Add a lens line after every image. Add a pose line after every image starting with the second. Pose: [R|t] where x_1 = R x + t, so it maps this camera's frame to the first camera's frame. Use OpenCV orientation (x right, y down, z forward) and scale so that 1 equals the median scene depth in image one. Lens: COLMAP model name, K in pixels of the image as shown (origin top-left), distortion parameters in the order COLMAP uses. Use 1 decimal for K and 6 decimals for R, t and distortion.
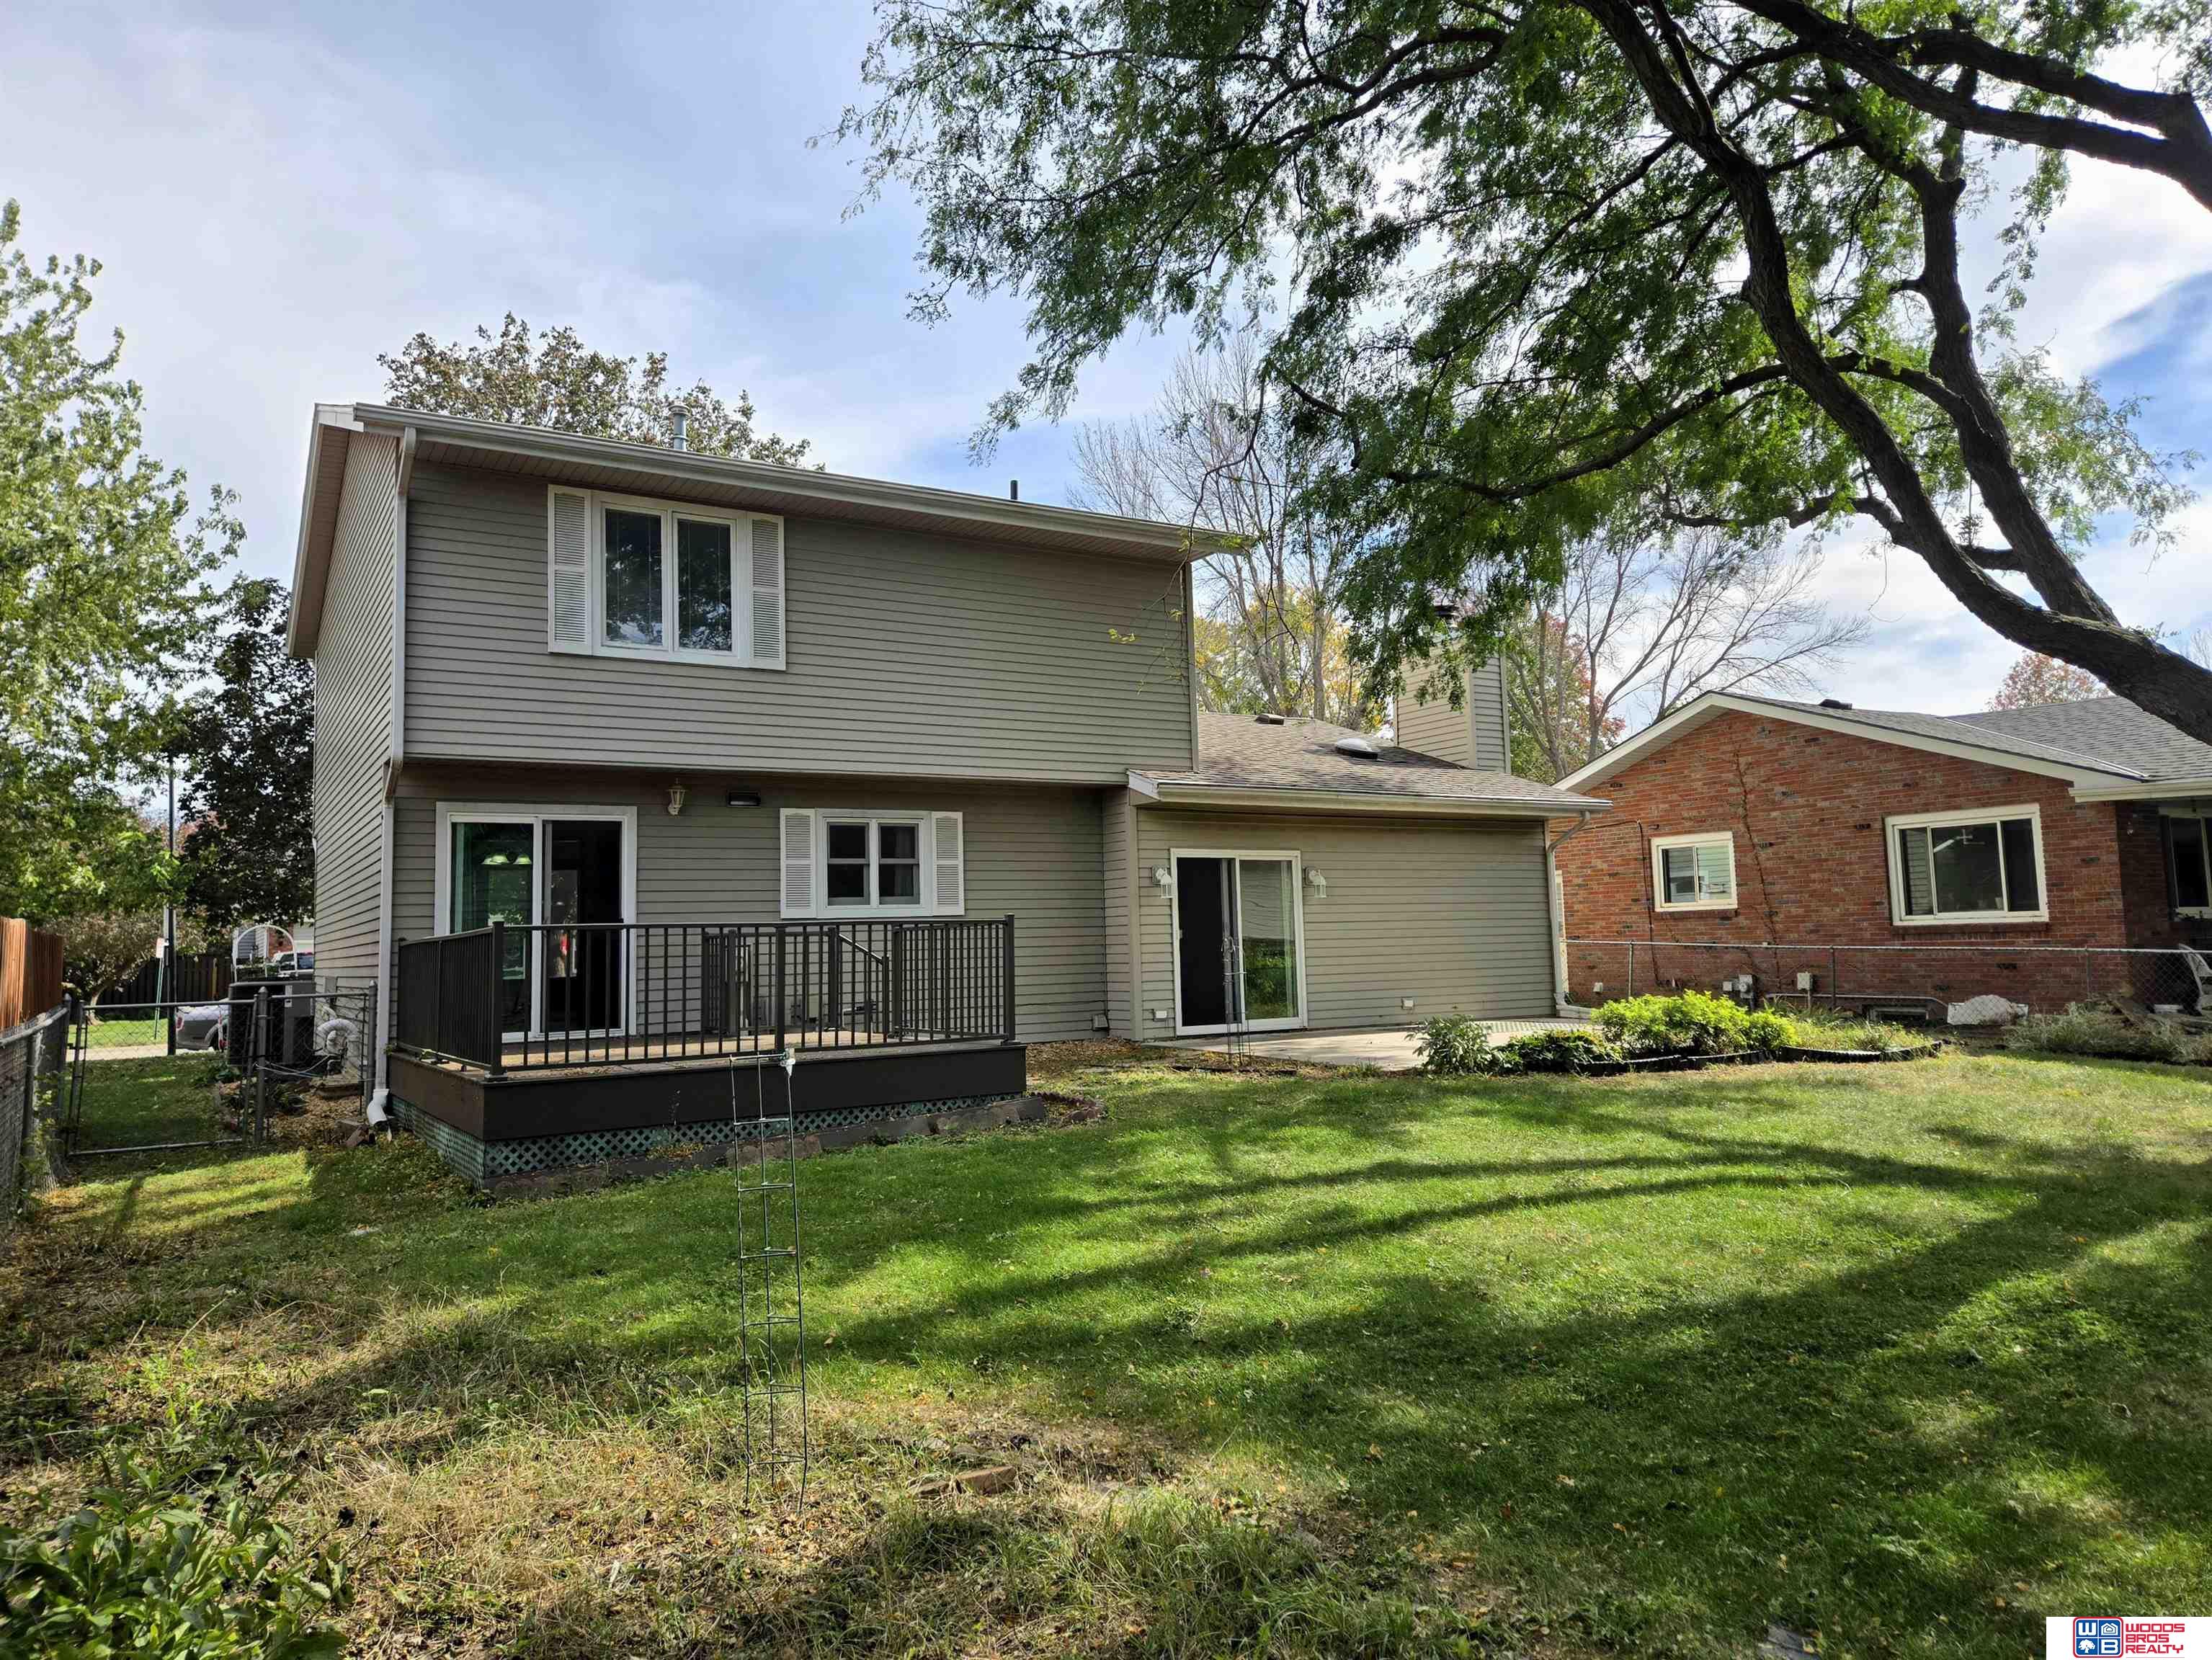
lens RADIAL K [[1482.6, 0, 1113.2], [0, 1482.6, 806.7], [0, 0, 1]] dist [0.039568, -0.029103]
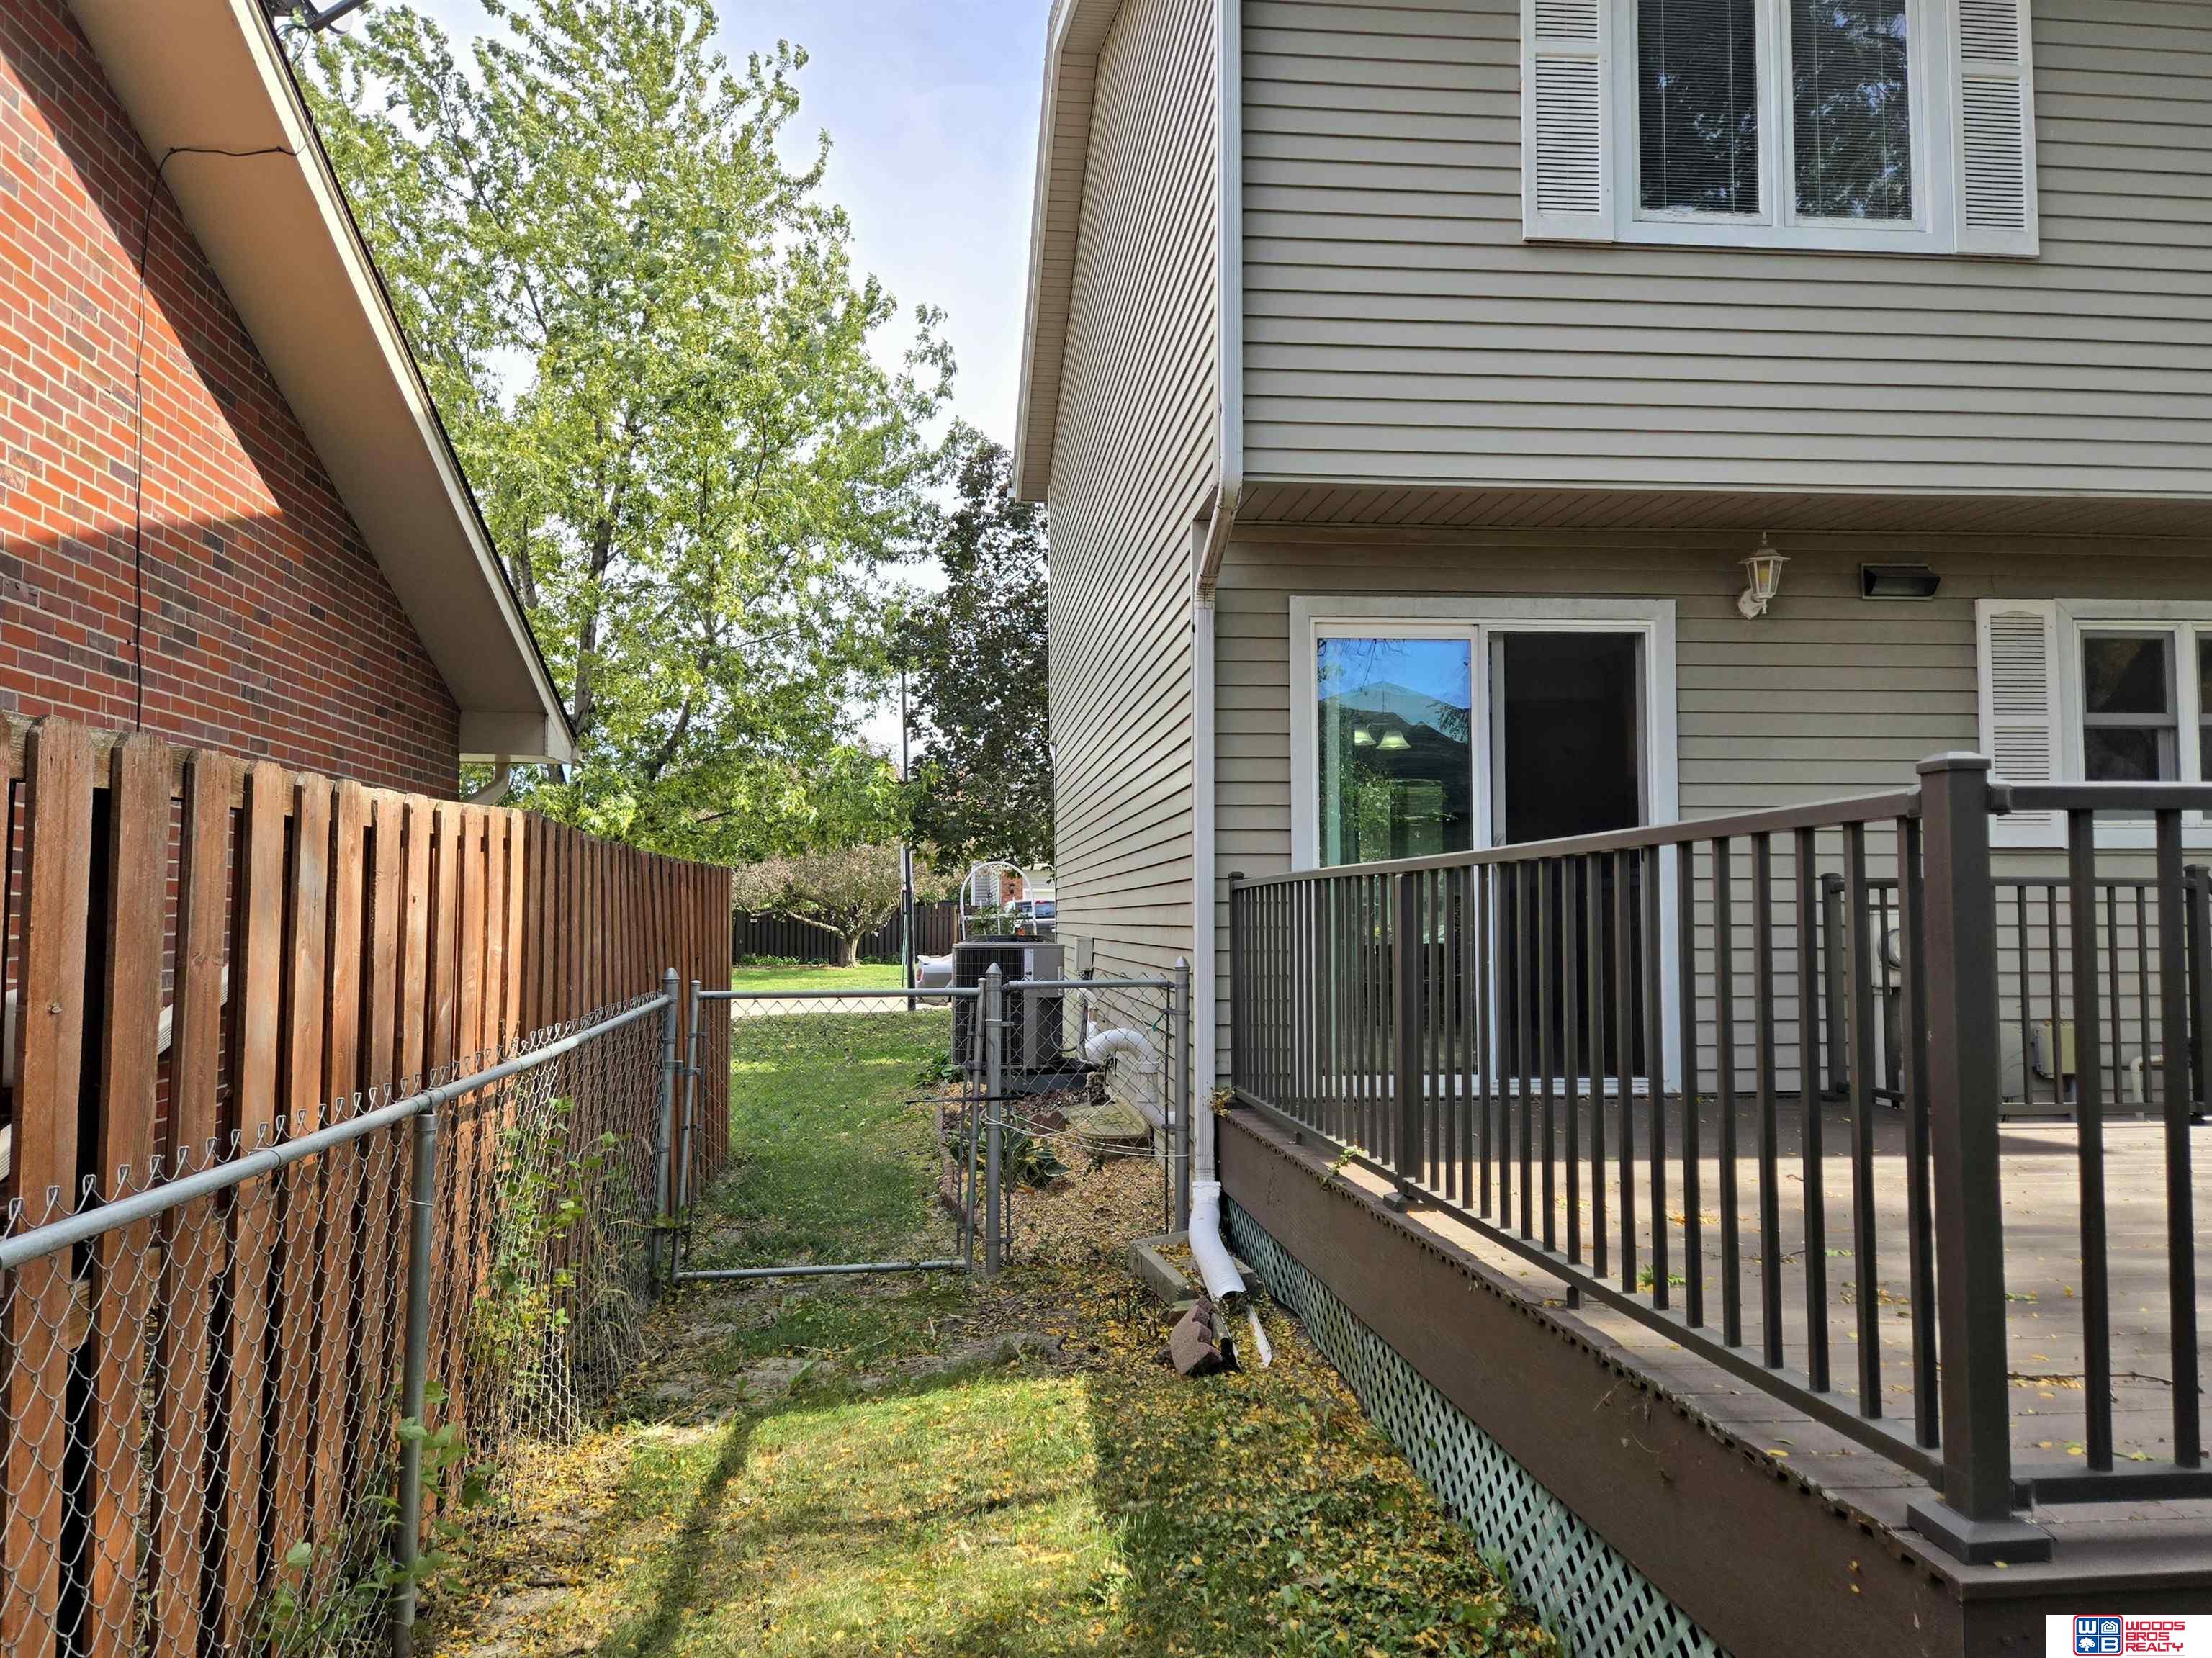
lens RADIAL K [[1482.5, 0, 1111.0], [0, 1482.5, 833.2], [0, 0, 1]] dist [0.039568, -0.029103]
pose [[0.905095, -0.000663, -0.425208, -0.184539], [0.019910, 0.998968, 0.040822, 0.032590], [0.424742, -0.045414, 0.904175, 0.327946]]
